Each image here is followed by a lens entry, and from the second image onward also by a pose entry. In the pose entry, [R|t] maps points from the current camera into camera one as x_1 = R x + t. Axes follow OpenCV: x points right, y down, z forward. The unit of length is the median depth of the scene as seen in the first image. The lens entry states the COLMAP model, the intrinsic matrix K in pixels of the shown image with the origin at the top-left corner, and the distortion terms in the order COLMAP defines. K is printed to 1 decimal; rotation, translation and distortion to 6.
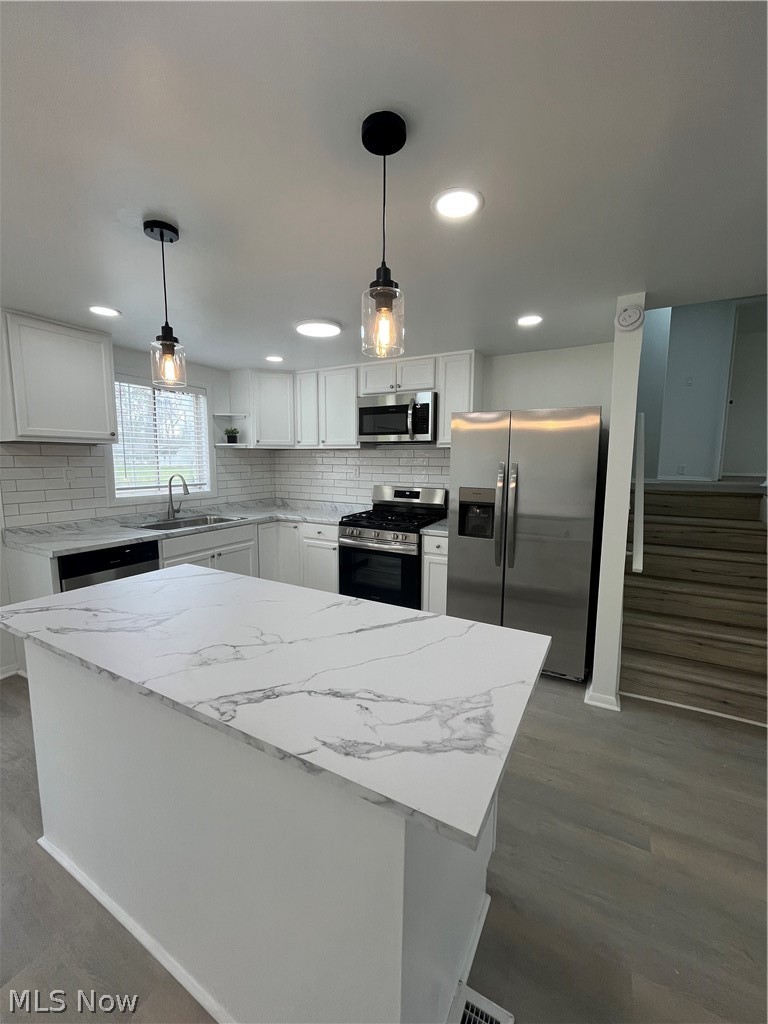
lens RADIAL K [[412.7, 0, 384.0], [0, 412.7, 512.0], [0, 0, 1]] dist [-0.007805, 0.000191]
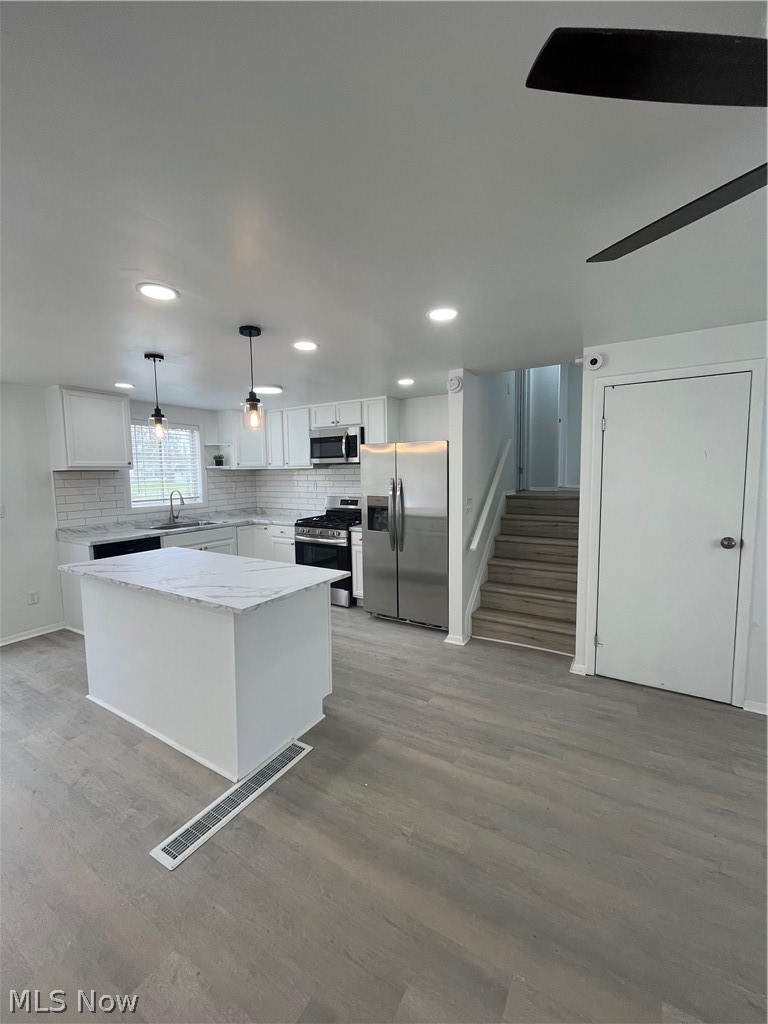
lens RADIAL K [[412.7, 0, 384.0], [0, 412.7, 512.0], [0, 0, 1]] dist [-0.007805, 0.000191]
pose [[0.999286, -0.015208, -0.034583, 0.237951], [0.014184, 0.999459, -0.029687, 0.031695], [0.035016, 0.029175, 0.998961, -0.345158]]
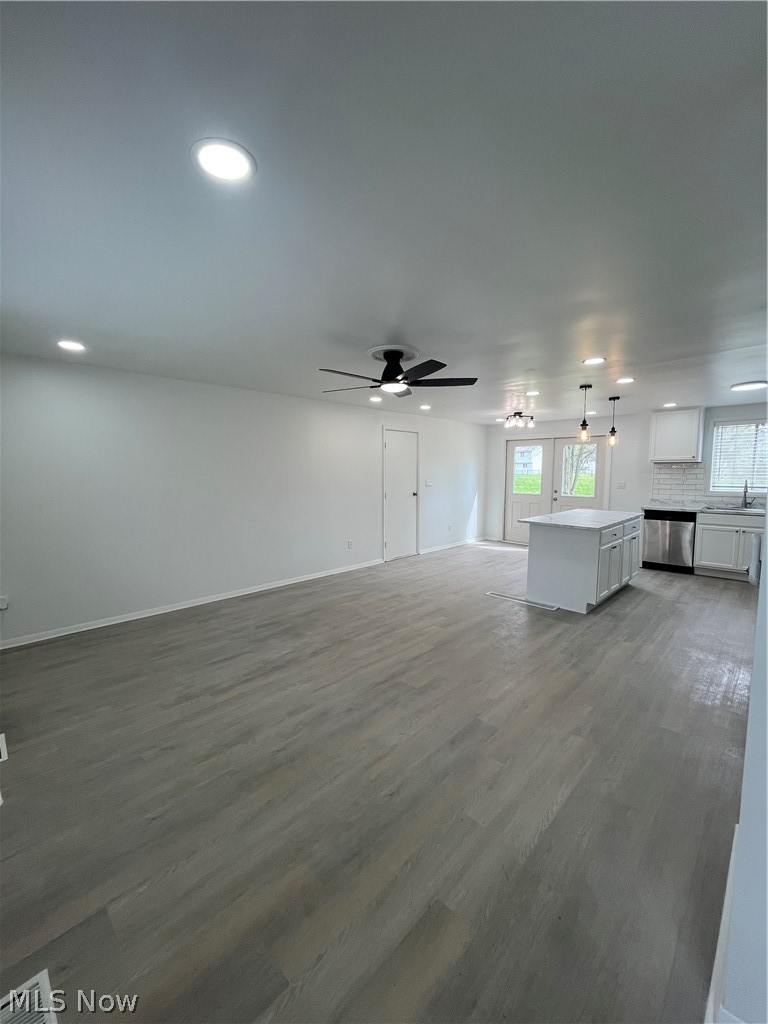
lens RADIAL K [[412.7, 0, 384.0], [0, 412.7, 512.0], [0, 0, 1]] dist [-0.007805, 0.000191]
pose [[-0.254916, 0.090798, -0.962691, 1.379075], [-0.118250, 0.985182, 0.124231, 0.000412], [0.959705, 0.145507, -0.240402, 0.077378]]
